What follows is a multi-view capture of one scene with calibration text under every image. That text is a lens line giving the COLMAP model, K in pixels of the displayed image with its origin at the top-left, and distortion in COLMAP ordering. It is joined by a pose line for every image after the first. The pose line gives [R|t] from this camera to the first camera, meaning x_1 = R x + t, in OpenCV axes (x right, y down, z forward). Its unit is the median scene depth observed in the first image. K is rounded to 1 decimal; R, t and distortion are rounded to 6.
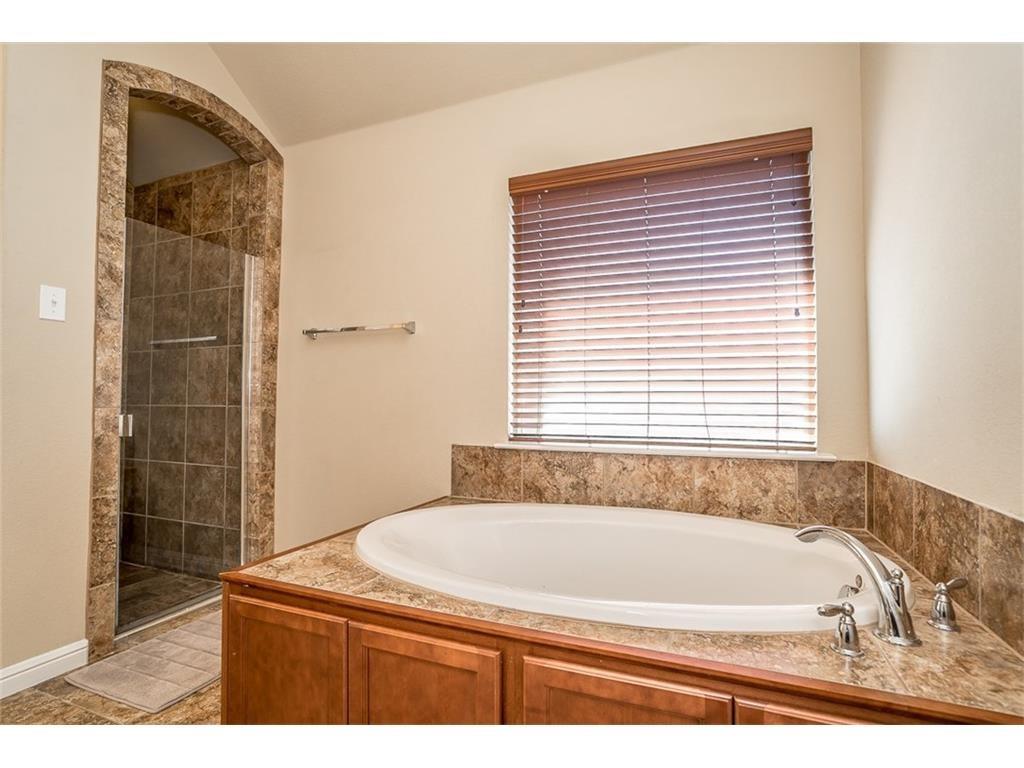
lens RADIAL K [[523.0, 0, 507.7], [0, 523.0, 385.7], [0, 0, 1]] dist [-0.017179, 0.000089]
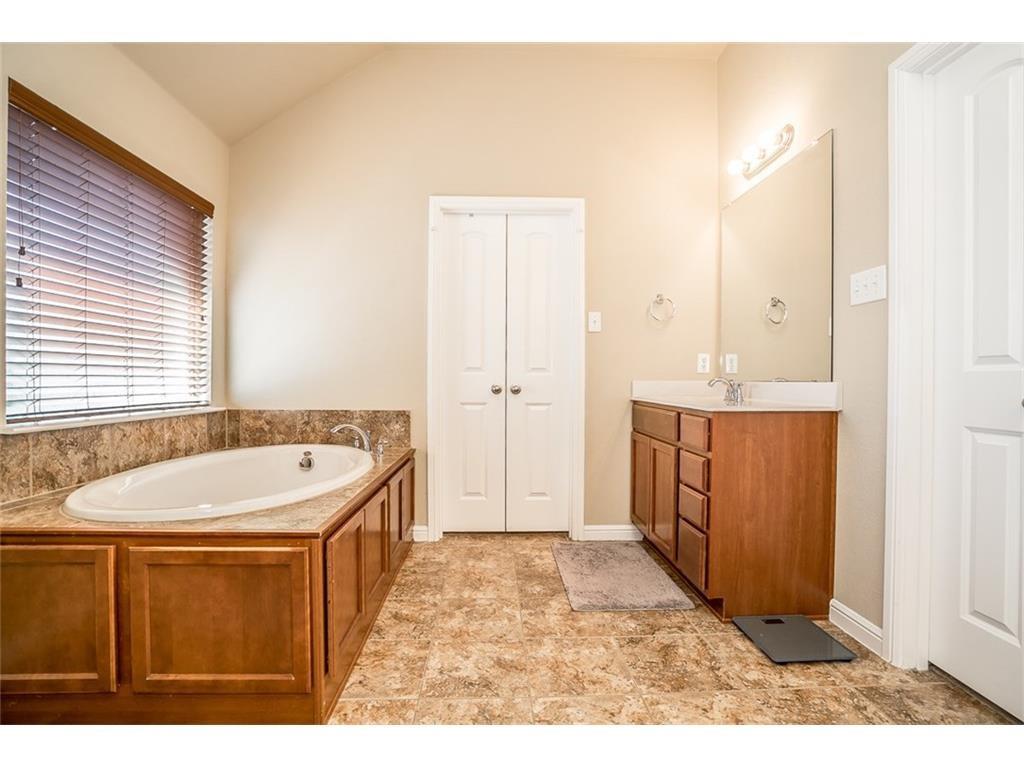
lens RADIAL K [[478.0, 0, 520.5], [0, 478.0, 381.0], [0, 0, 1]] dist [-0.048036, 0.014124]
pose [[-0.410739, -0.006831, 0.911727, -0.989165], [-0.028843, 0.999569, -0.005505, 0.024868], [-0.911297, -0.028558, -0.410759, 0.630512]]
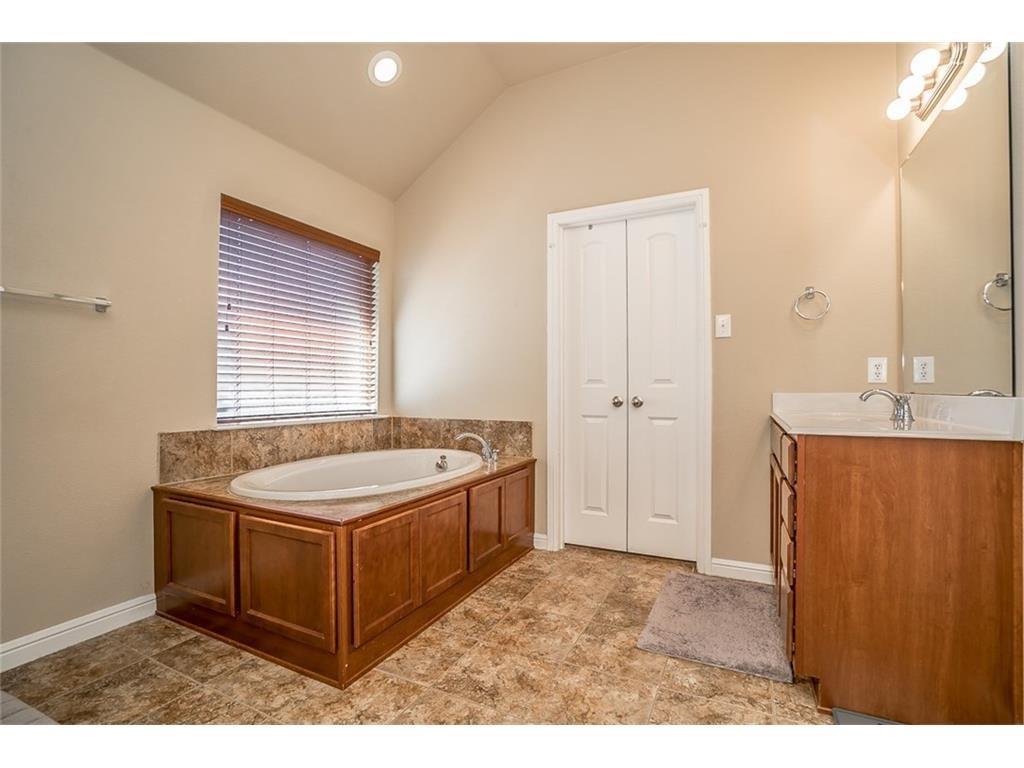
lens RADIAL K [[478.0, 0, 517.6], [0, 478.0, 381.7], [0, 0, 1]] dist [-0.048036, 0.014124]
pose [[0.069675, 0.012274, 0.997494, -1.048290], [-0.026121, 0.999604, -0.010475, 0.007087], [-0.997228, -0.025325, 0.069968, 0.291517]]
